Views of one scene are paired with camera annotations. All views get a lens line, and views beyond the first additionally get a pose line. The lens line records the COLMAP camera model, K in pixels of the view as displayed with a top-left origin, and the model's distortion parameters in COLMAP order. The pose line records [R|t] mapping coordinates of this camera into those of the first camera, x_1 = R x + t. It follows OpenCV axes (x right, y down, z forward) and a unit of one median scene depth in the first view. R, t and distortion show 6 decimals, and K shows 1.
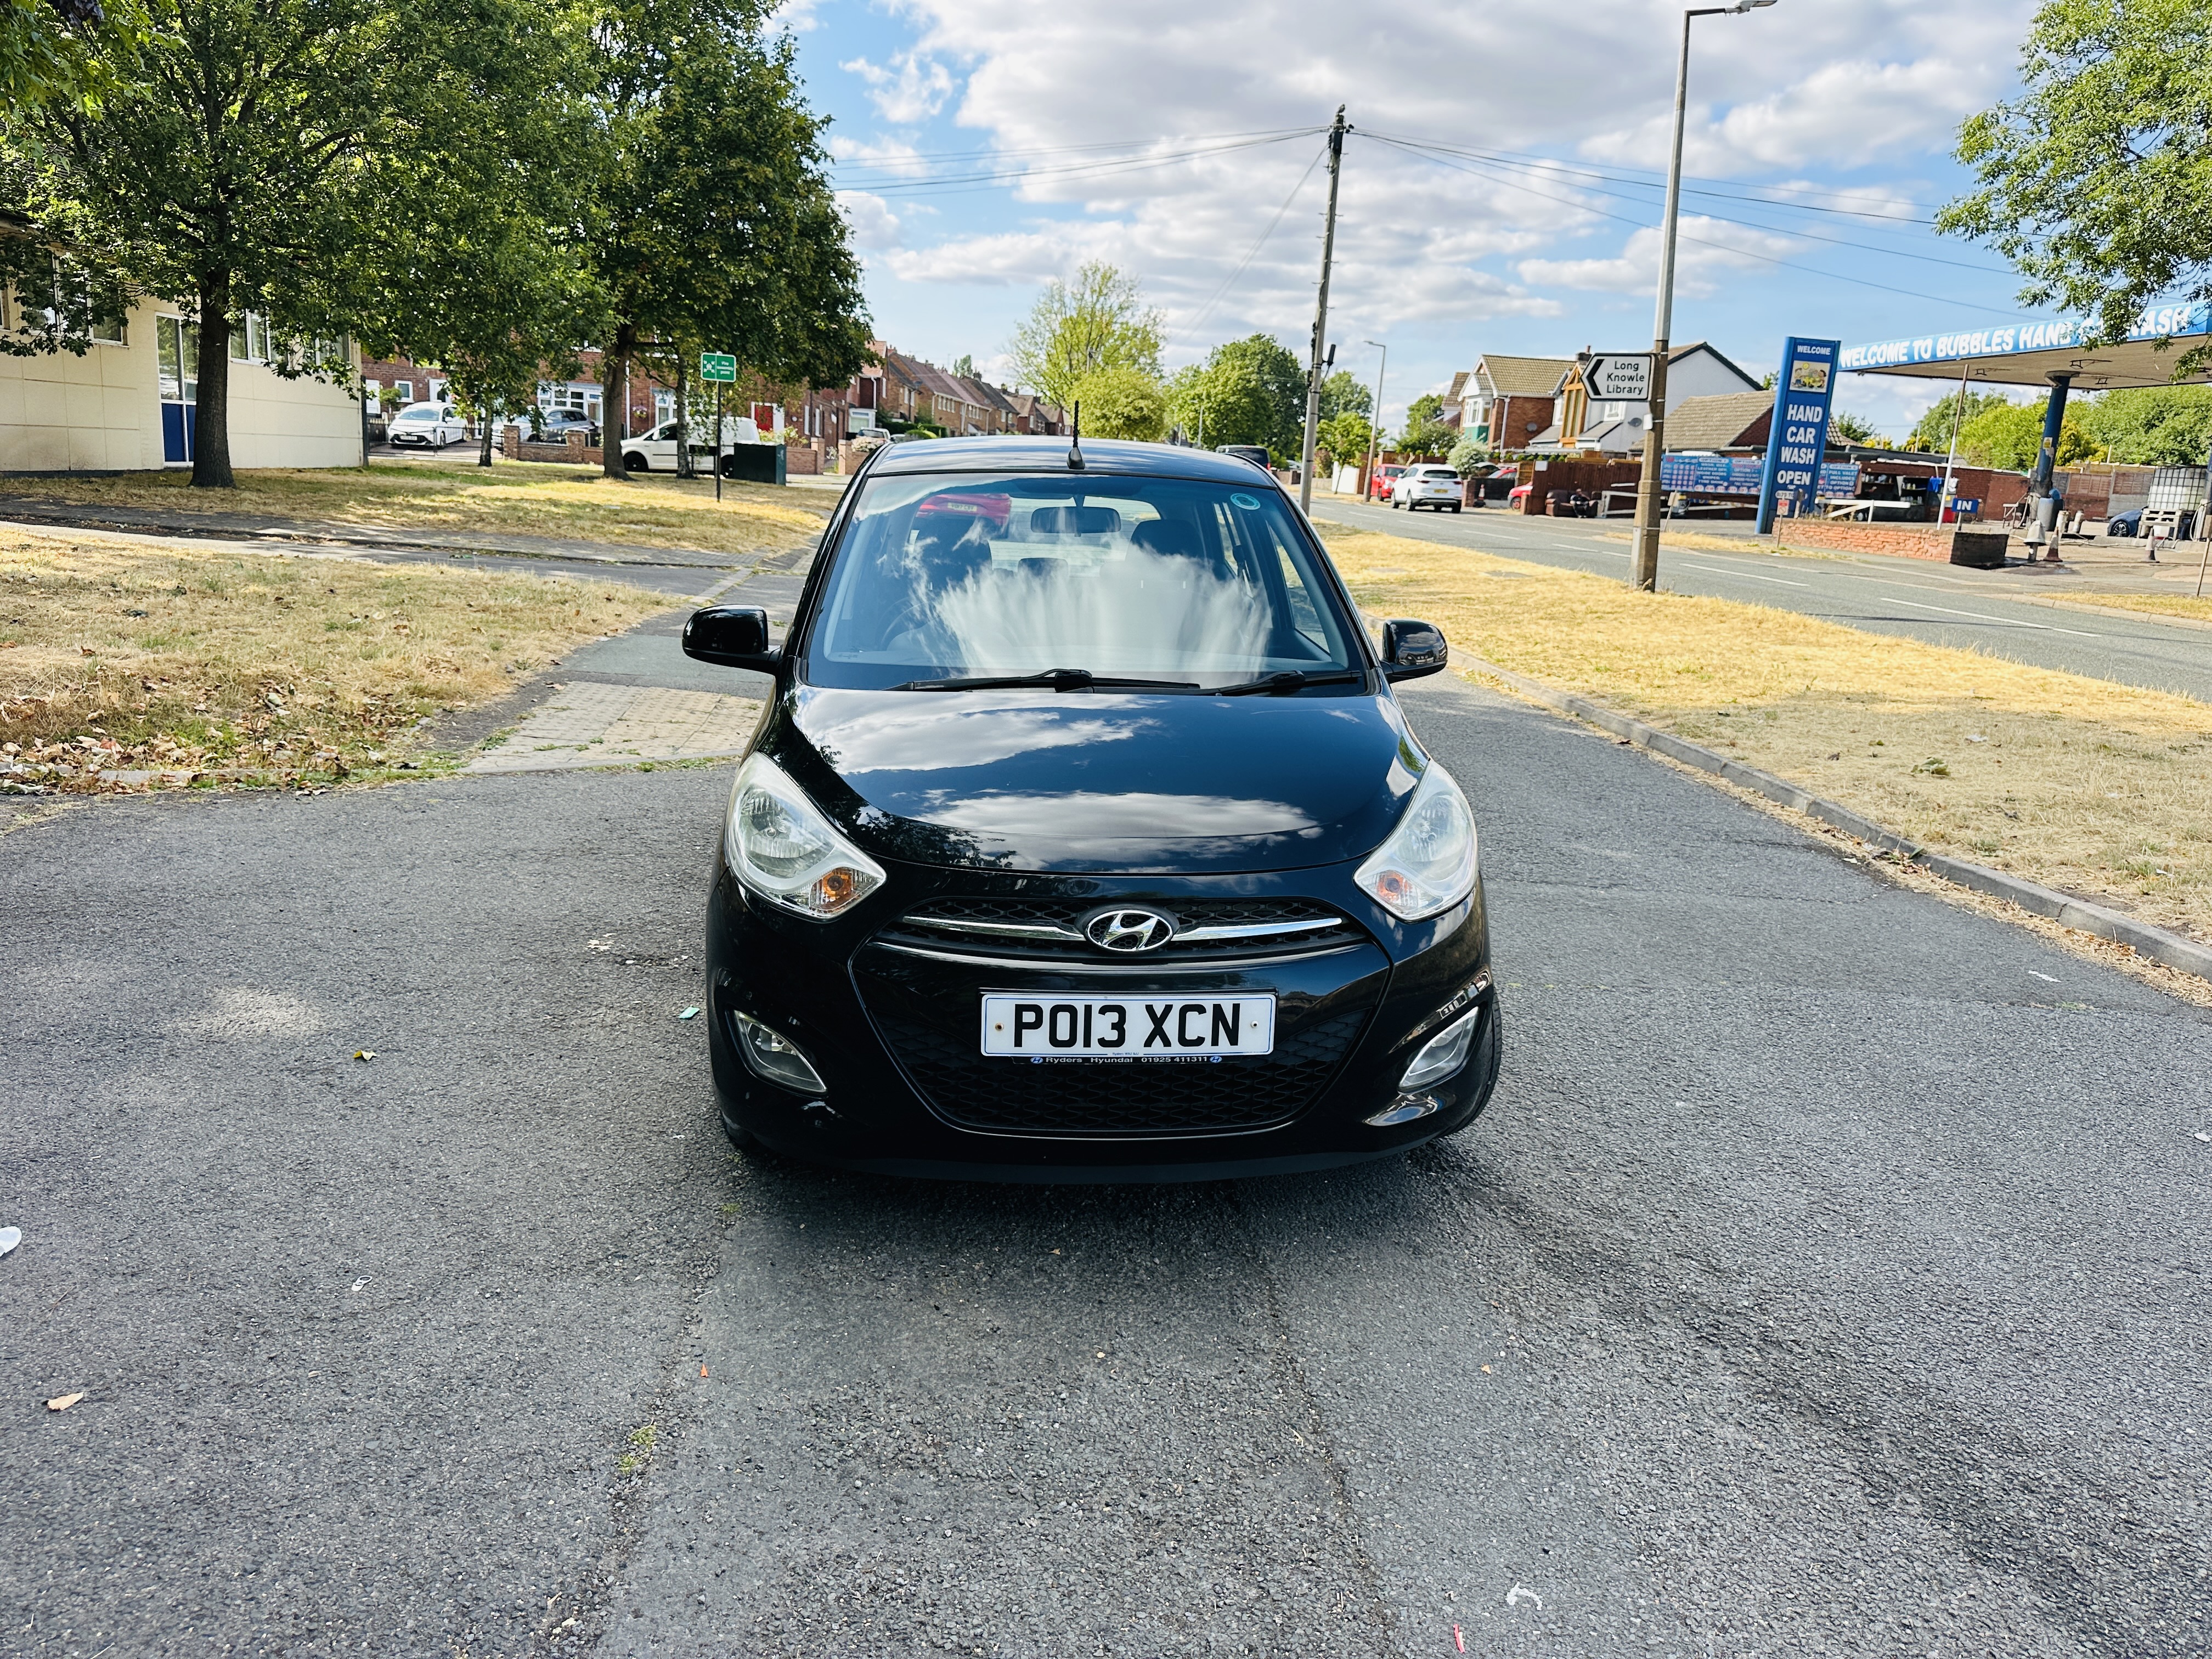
lens RADIAL K [[1581.6, 0, 1106.5], [0, 1581.6, 837.5], [0, 0, 1]] dist [0.045305, -0.062857]
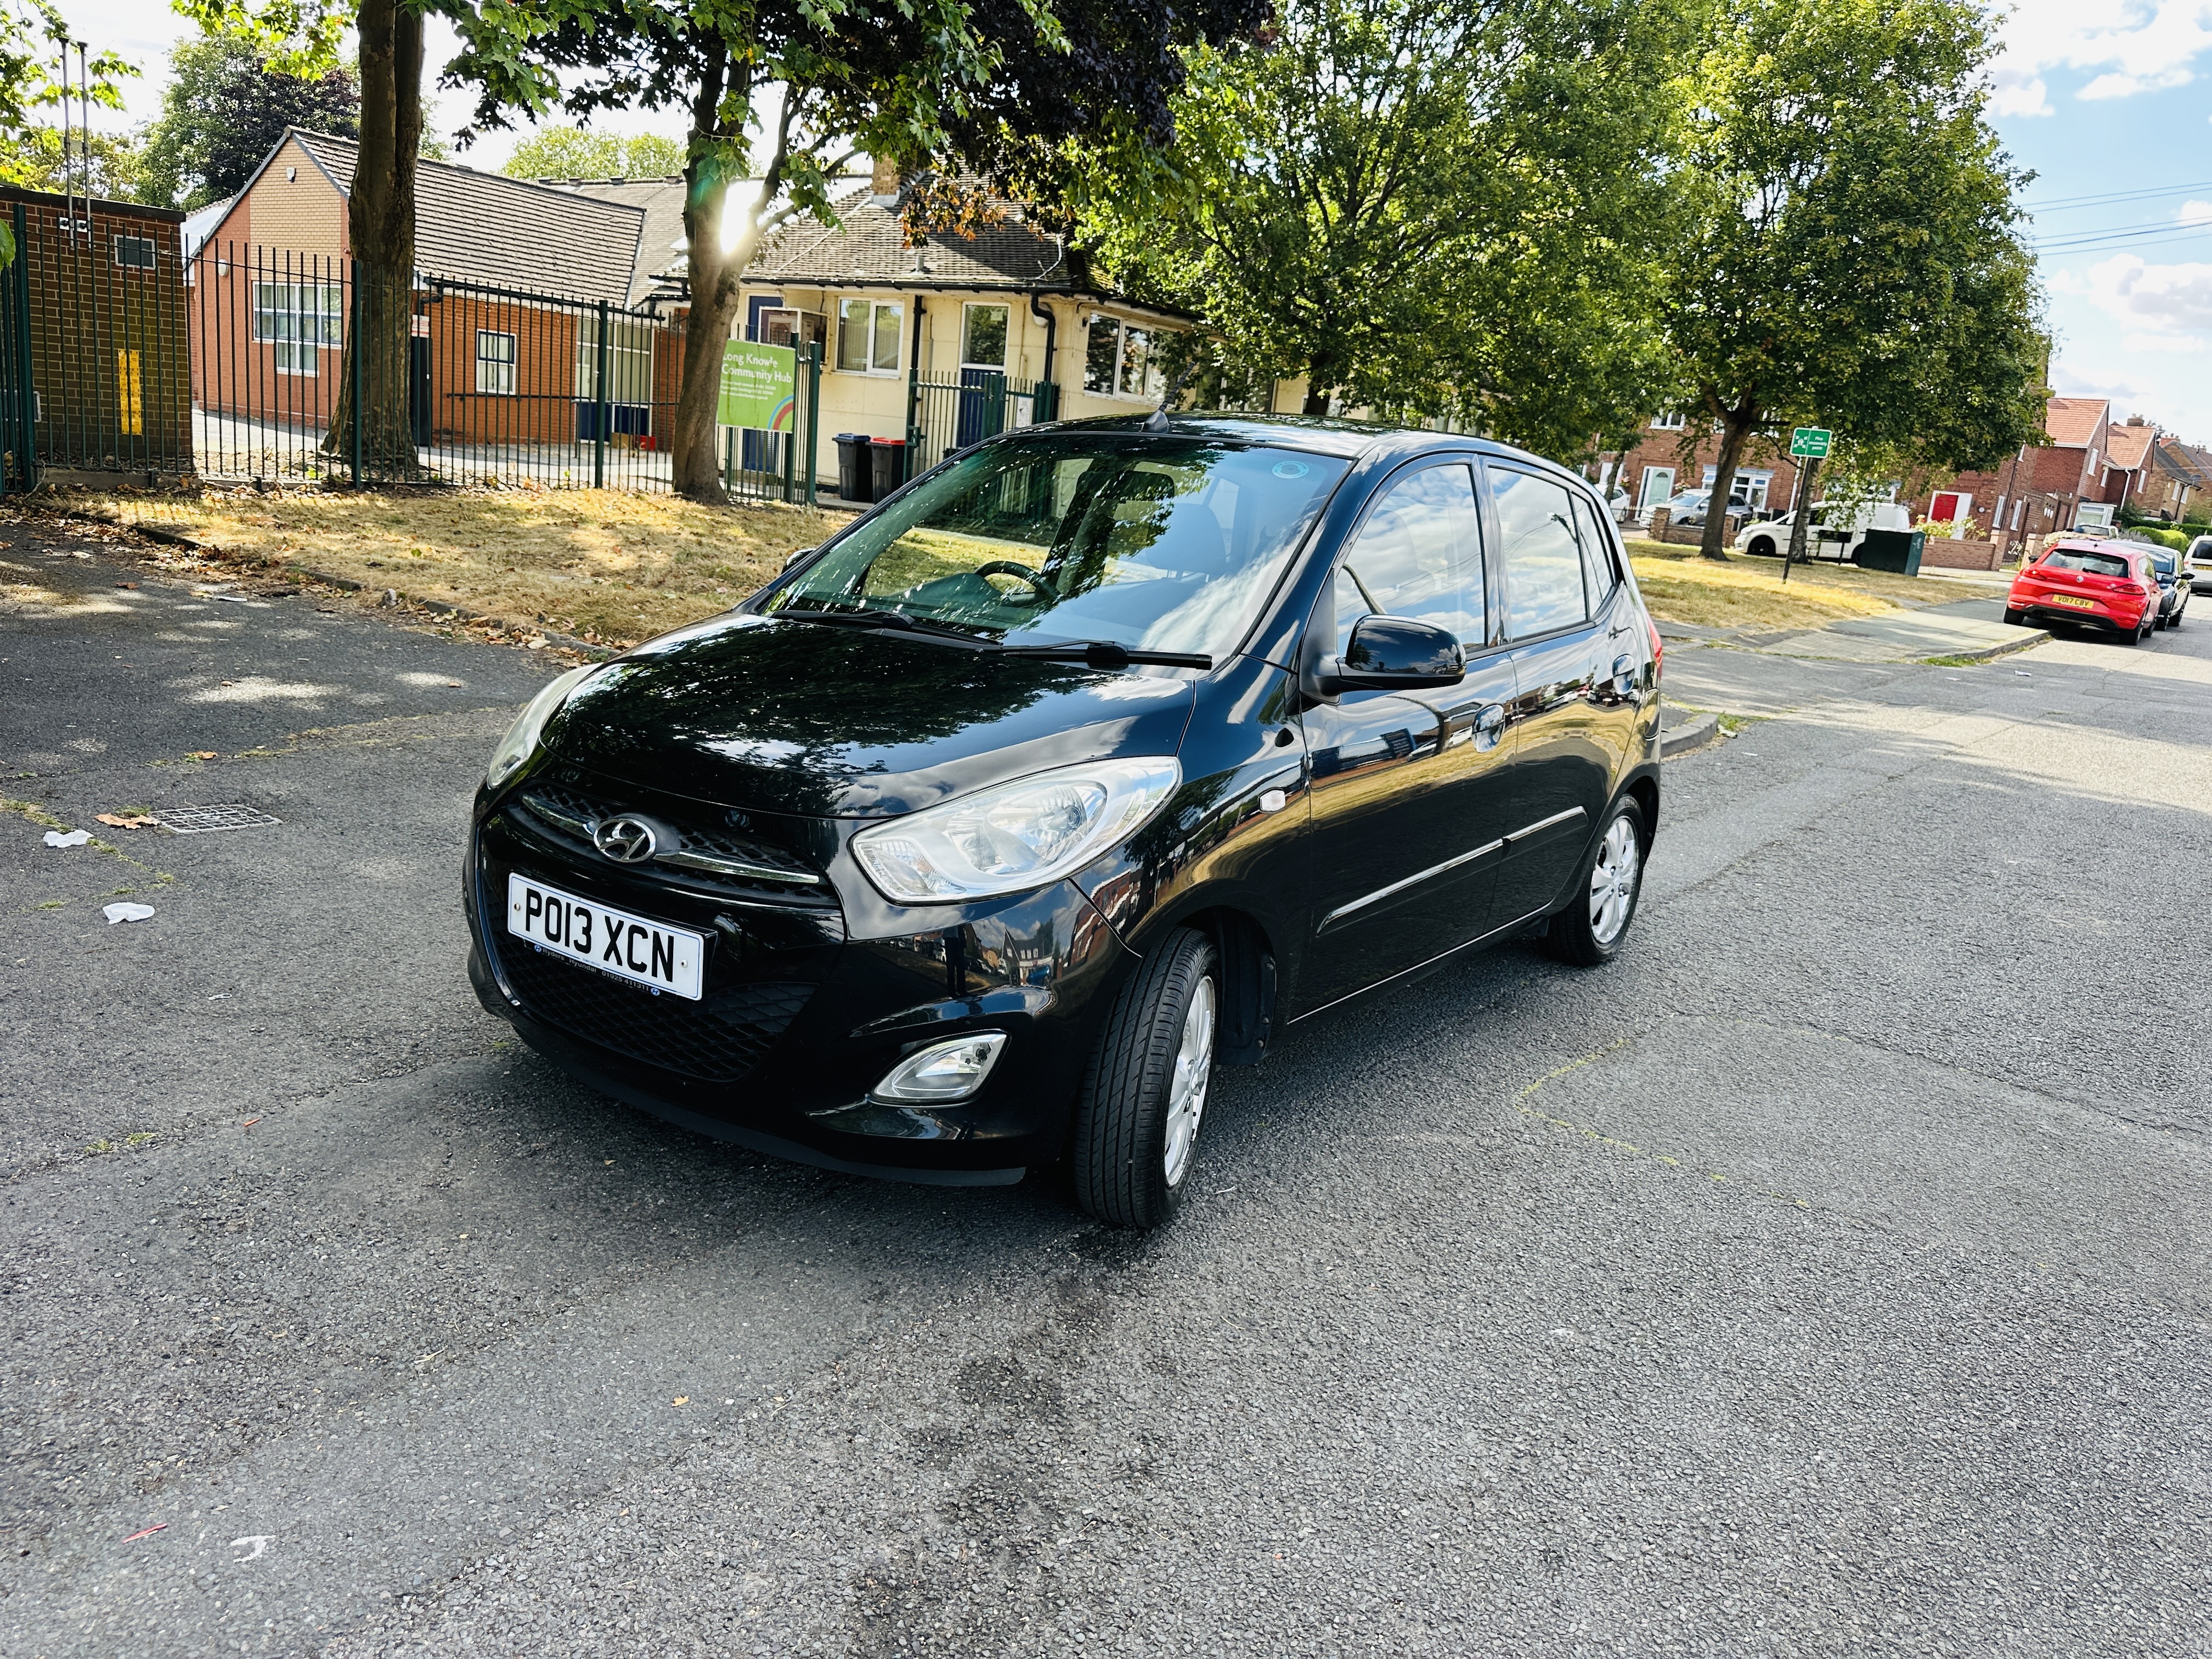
lens RADIAL K [[1581.6, 0, 1107.2], [0, 1581.6, 829.5], [0, 0, 1]] dist [0.045305, -0.062857]
pose [[0.740396, 0.162448, -0.652246, 0.509304], [-0.201881, 0.979299, 0.014738, -0.013375], [0.641138, 0.120764, 0.757864, 0.259581]]
